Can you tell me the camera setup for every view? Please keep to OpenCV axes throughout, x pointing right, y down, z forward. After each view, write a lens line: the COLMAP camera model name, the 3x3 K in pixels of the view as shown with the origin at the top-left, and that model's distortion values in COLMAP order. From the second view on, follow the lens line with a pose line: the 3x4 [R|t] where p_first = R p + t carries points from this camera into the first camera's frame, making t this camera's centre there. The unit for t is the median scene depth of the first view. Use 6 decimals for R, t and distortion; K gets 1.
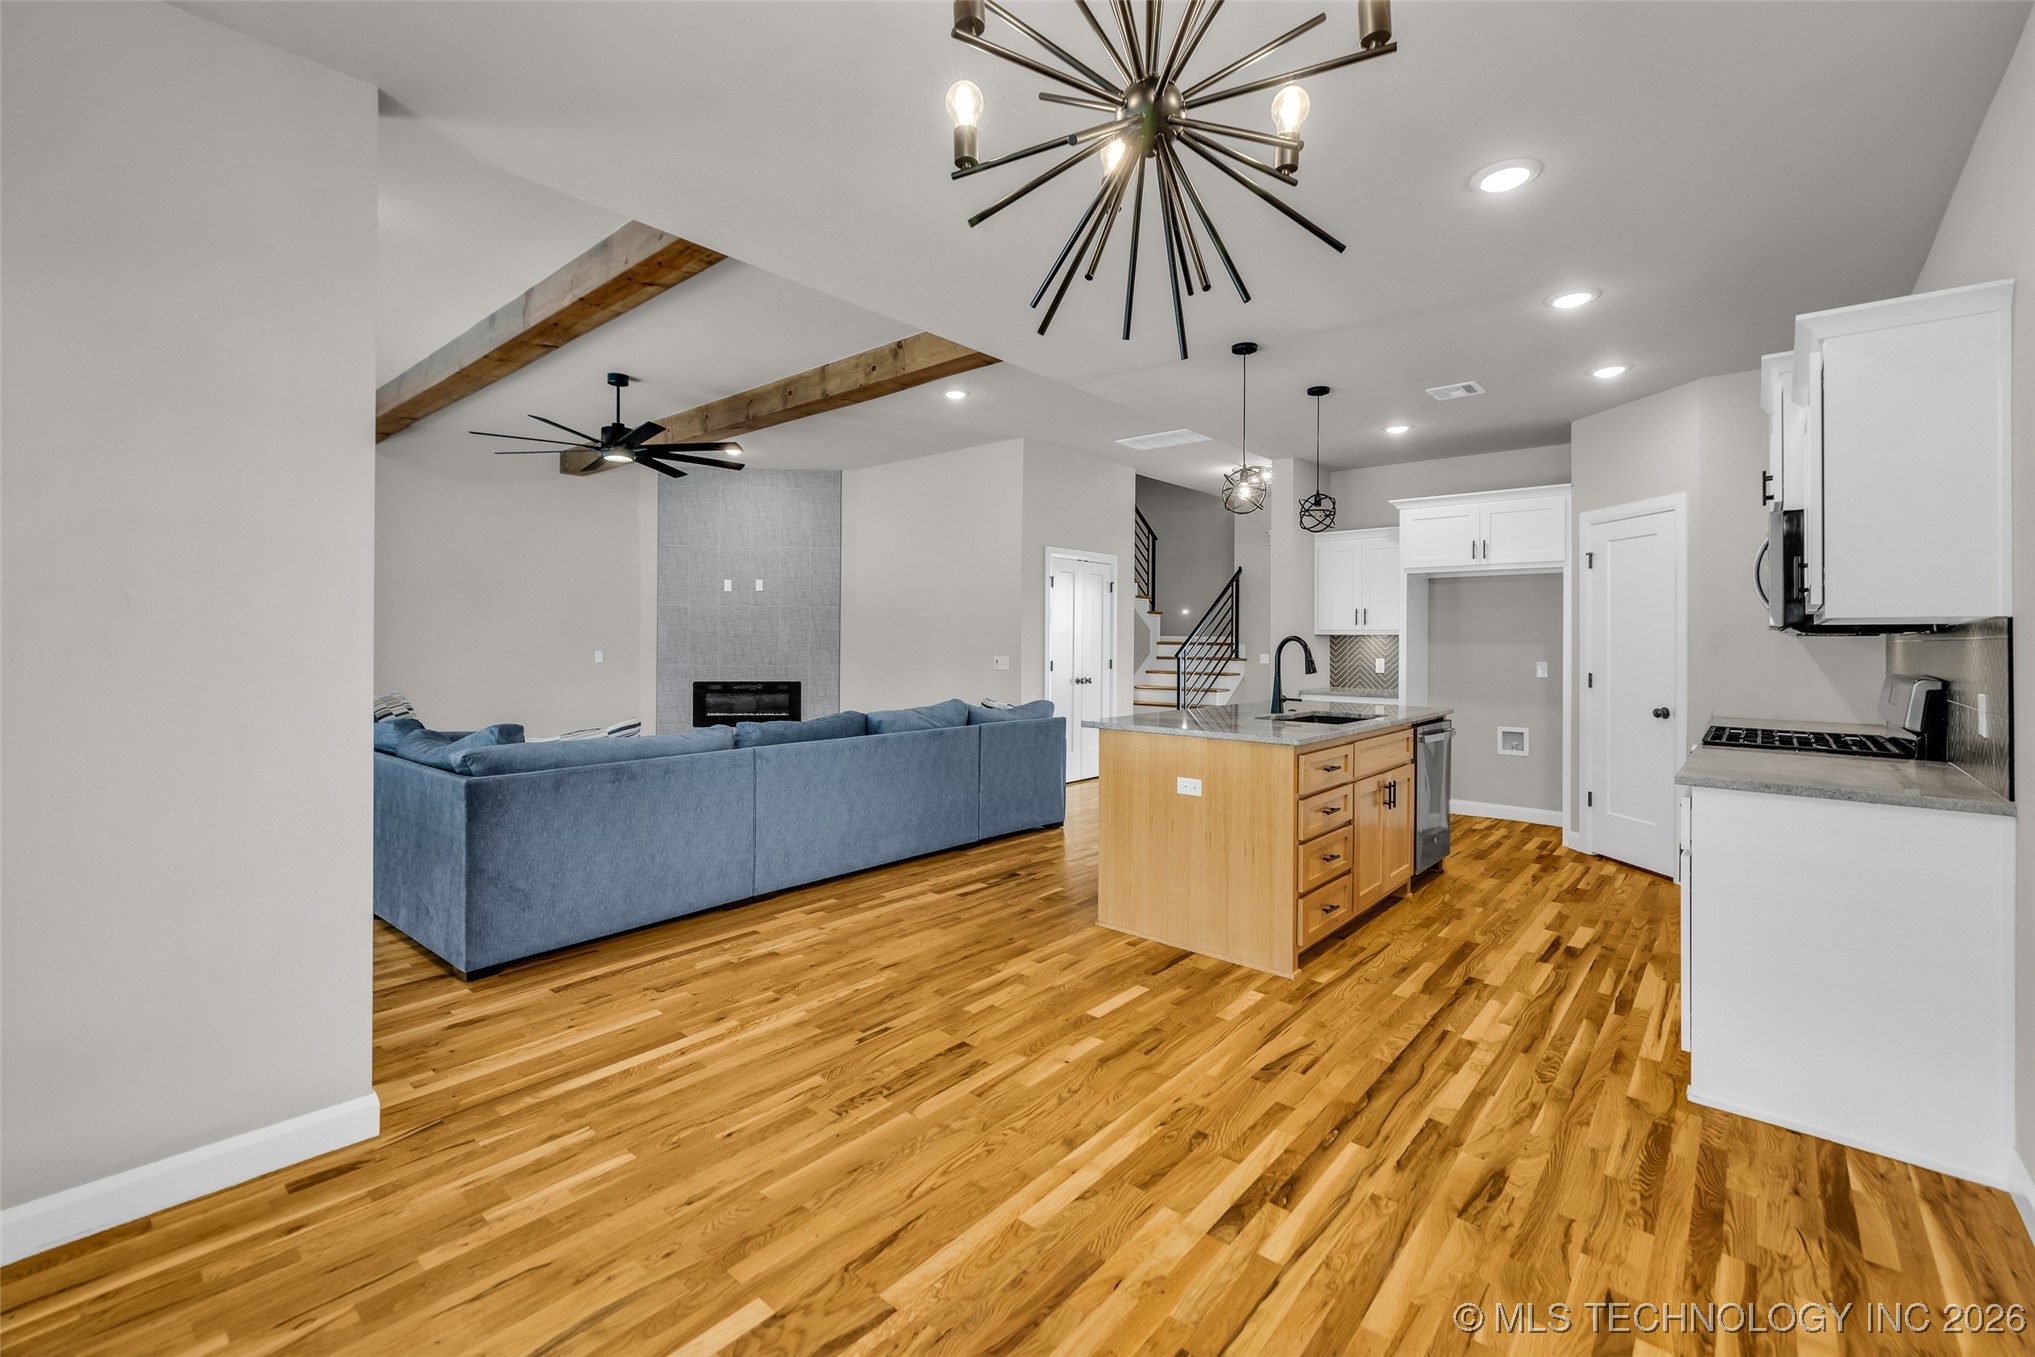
lens RADIAL K [[855.3, 0, 1007.0], [0, 855.3, 636.9], [0, 0, 1]] dist [-0.000307, -0.000668]
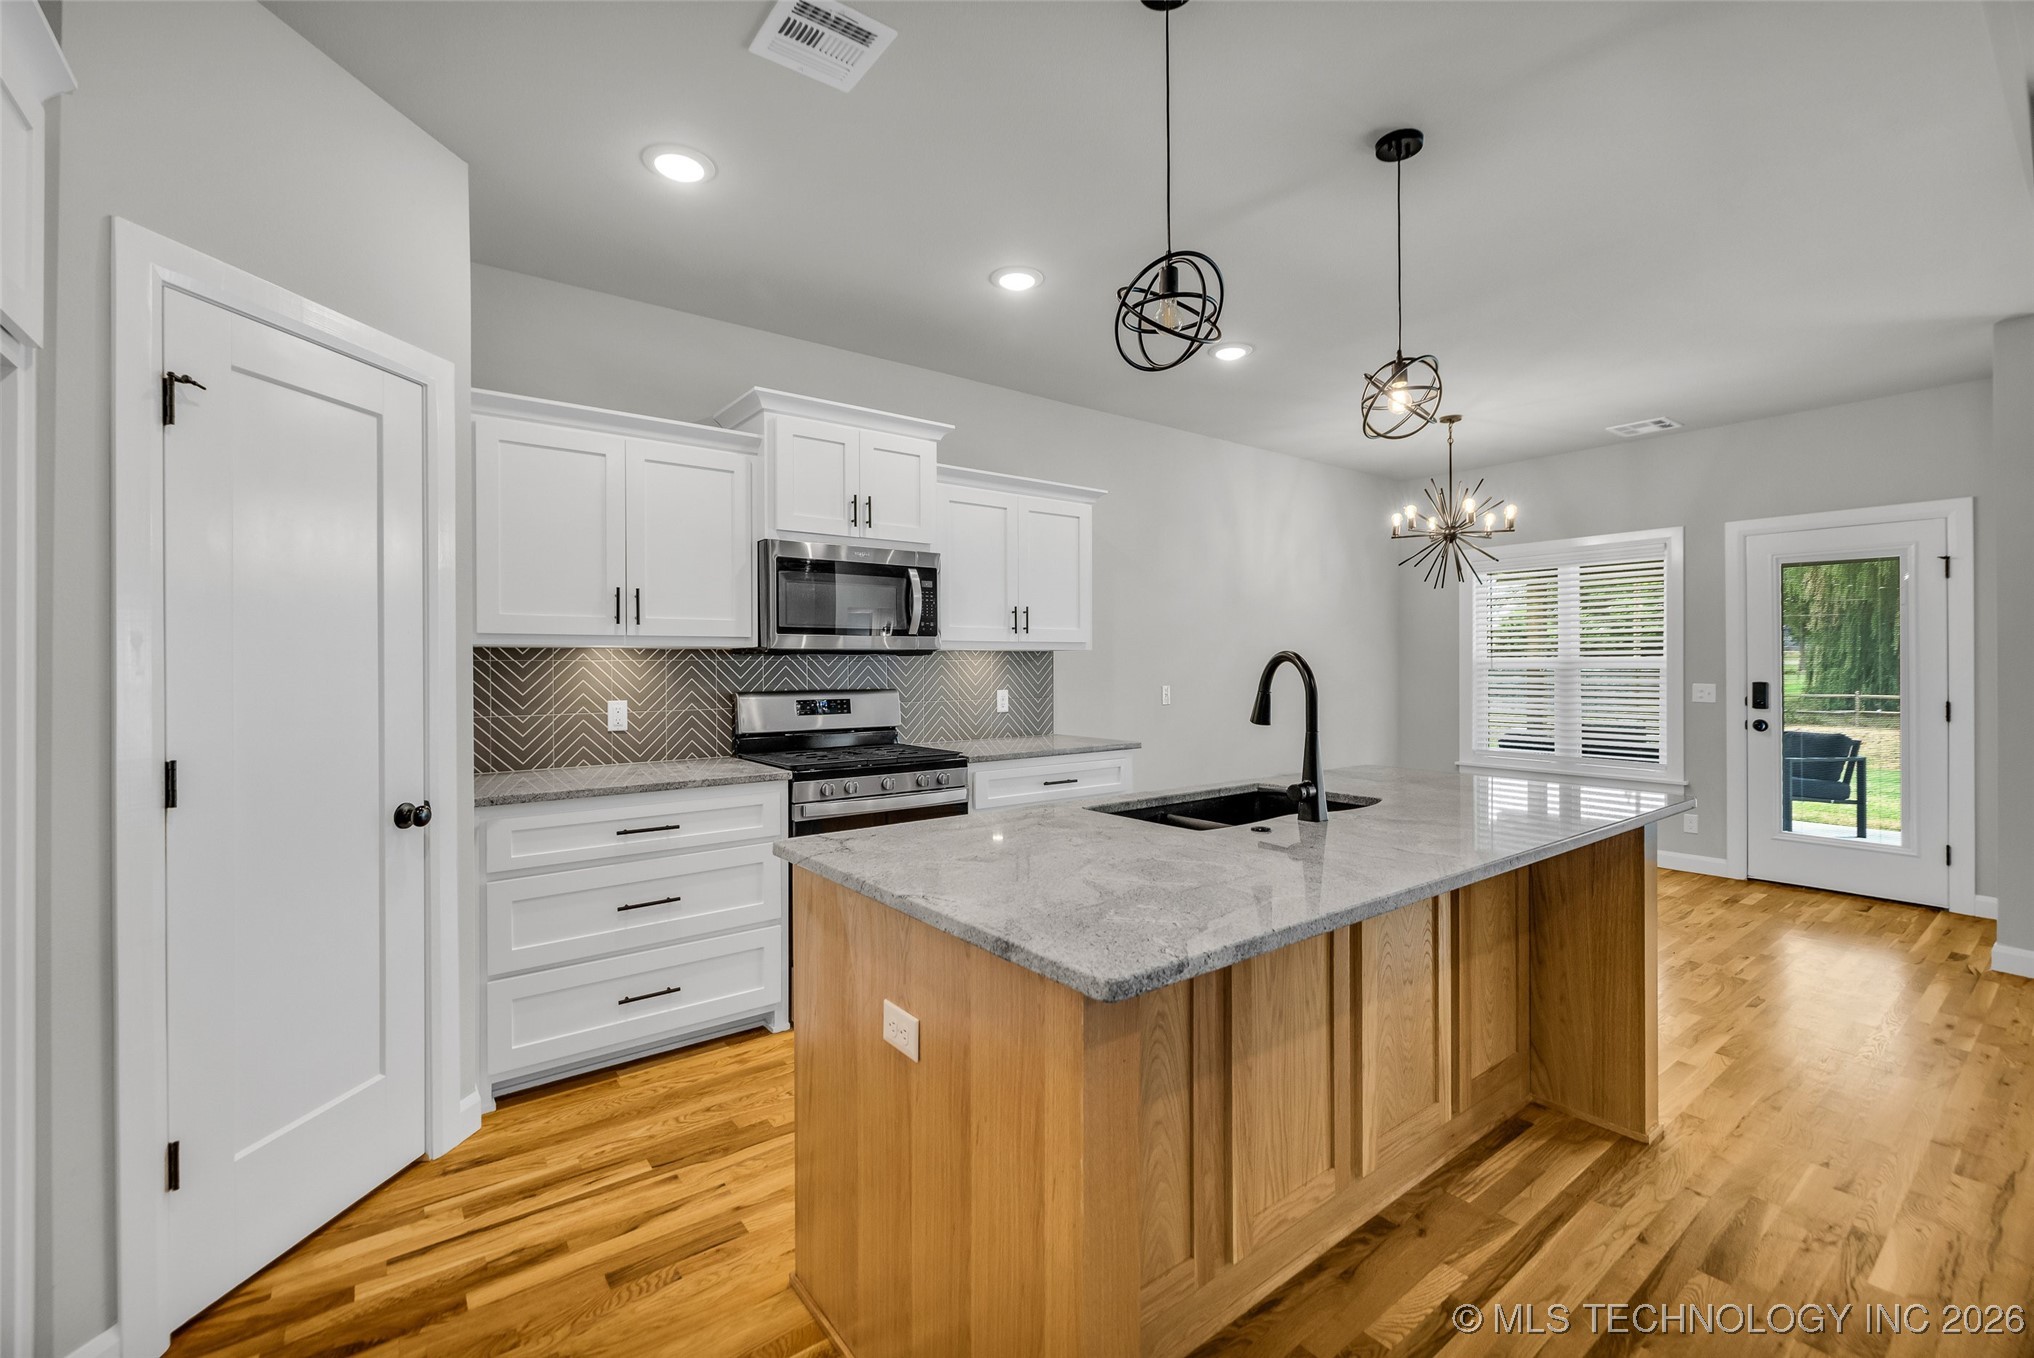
lens RADIAL K [[854.8, 0, 1012.1], [0, 854.8, 669.3], [0, 0, 1]] dist [-0.000307, -0.000668]
pose [[-0.979769, -0.003700, 0.200100, 0.293063], [-0.003983, 0.999992, -0.001012, 0.008321], [-0.200094, -0.001789, -0.979775, 1.130812]]
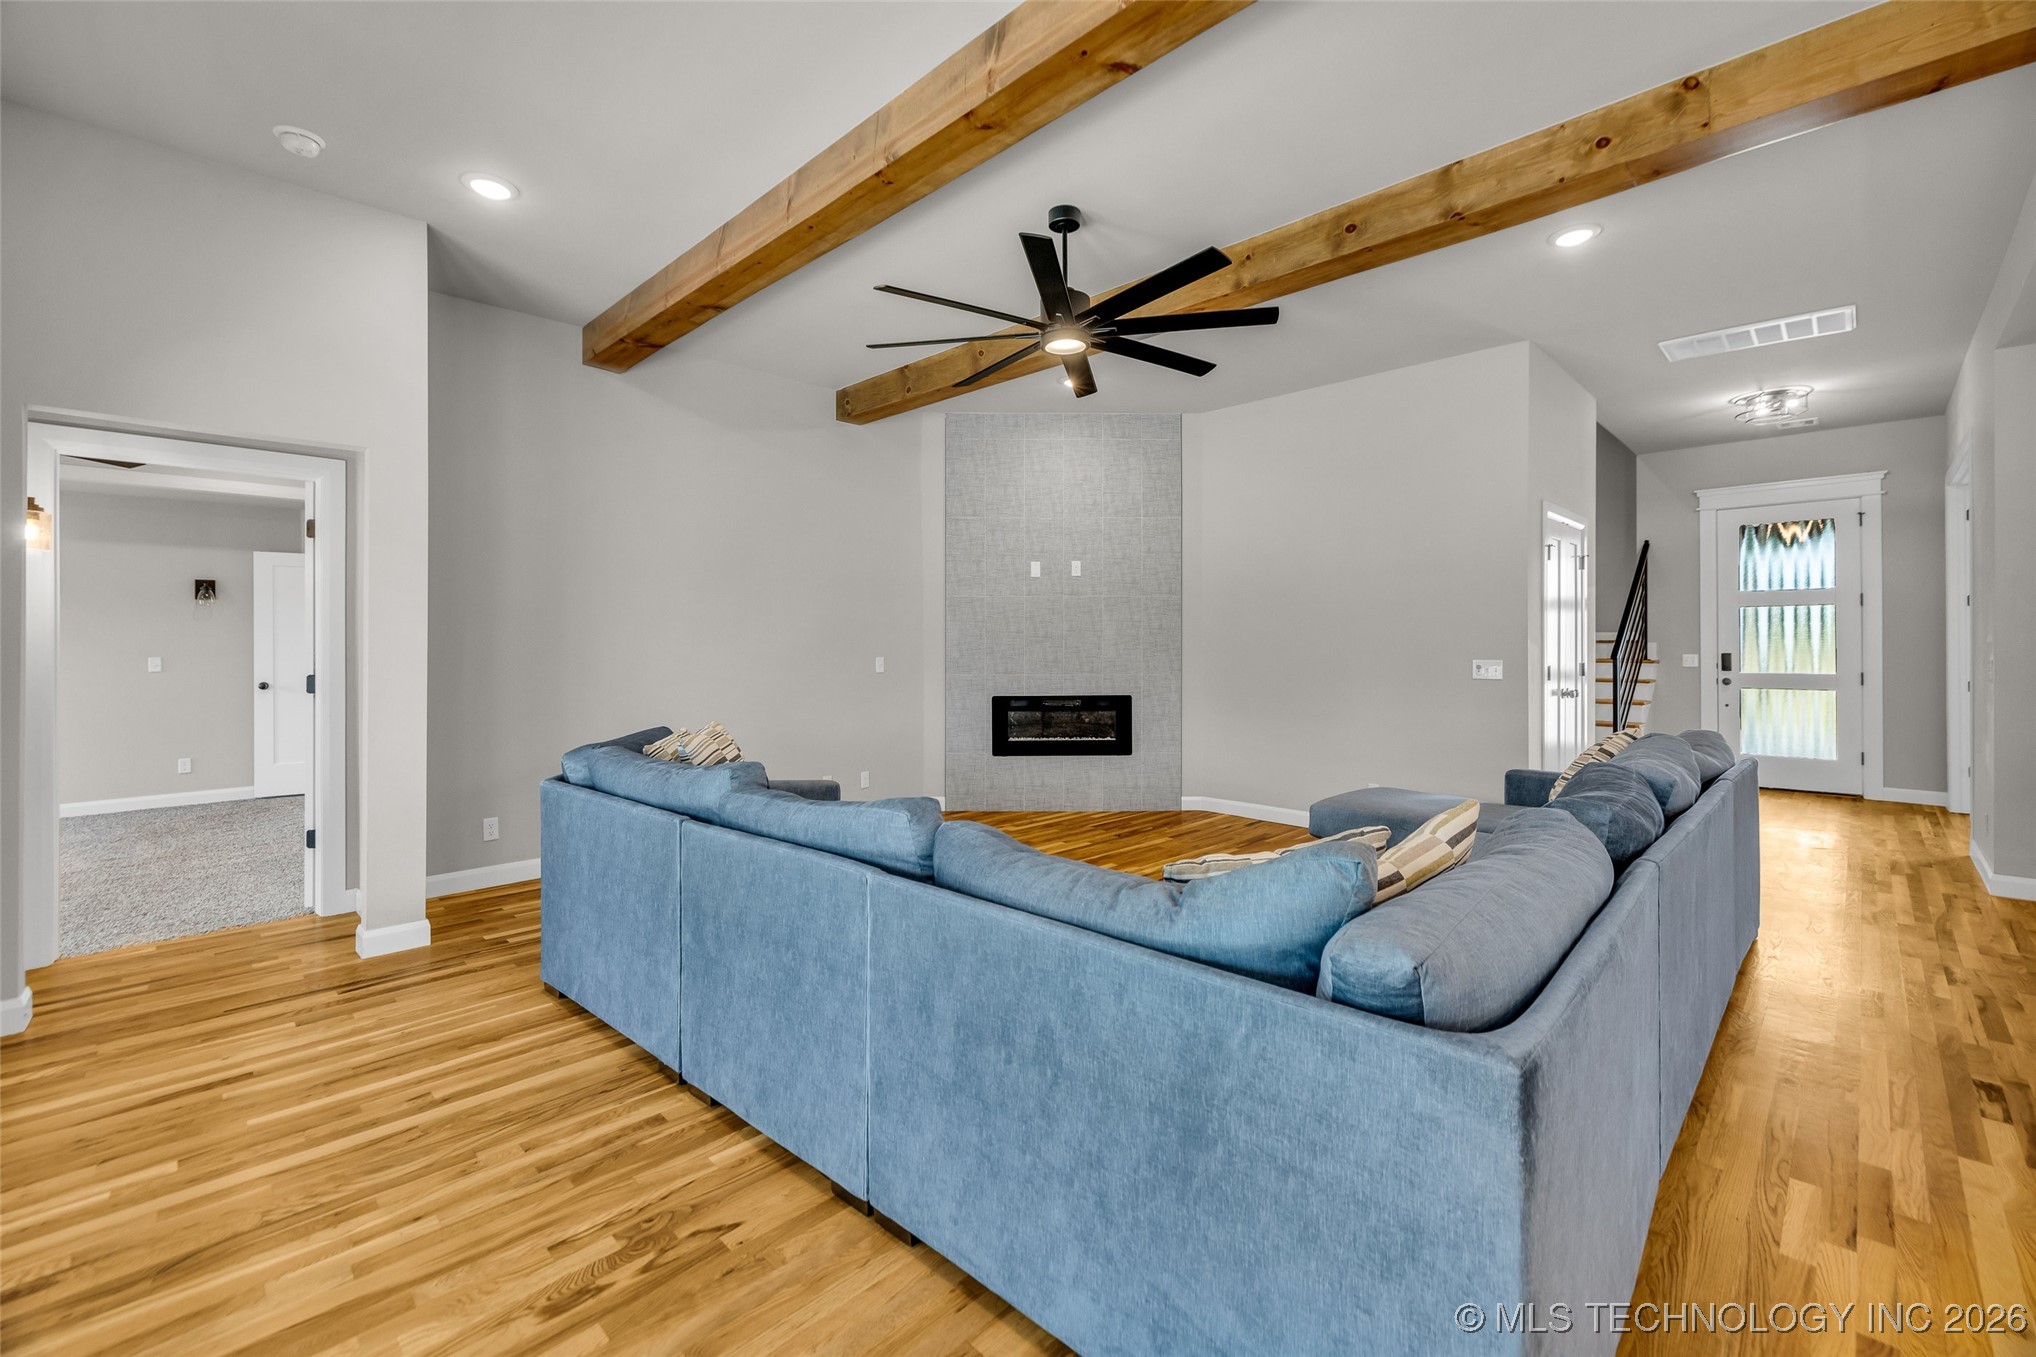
lens RADIAL K [[855.7, 0, 1021.9], [0, 855.7, 642.4], [0, 0, 1]] dist [-0.000307, -0.000668]
pose [[0.998037, -0.009314, -0.061925, -0.436497], [0.009366, 0.999956, 0.000541, 0.006363], [0.061918, -0.001120, 0.998081, 0.365092]]
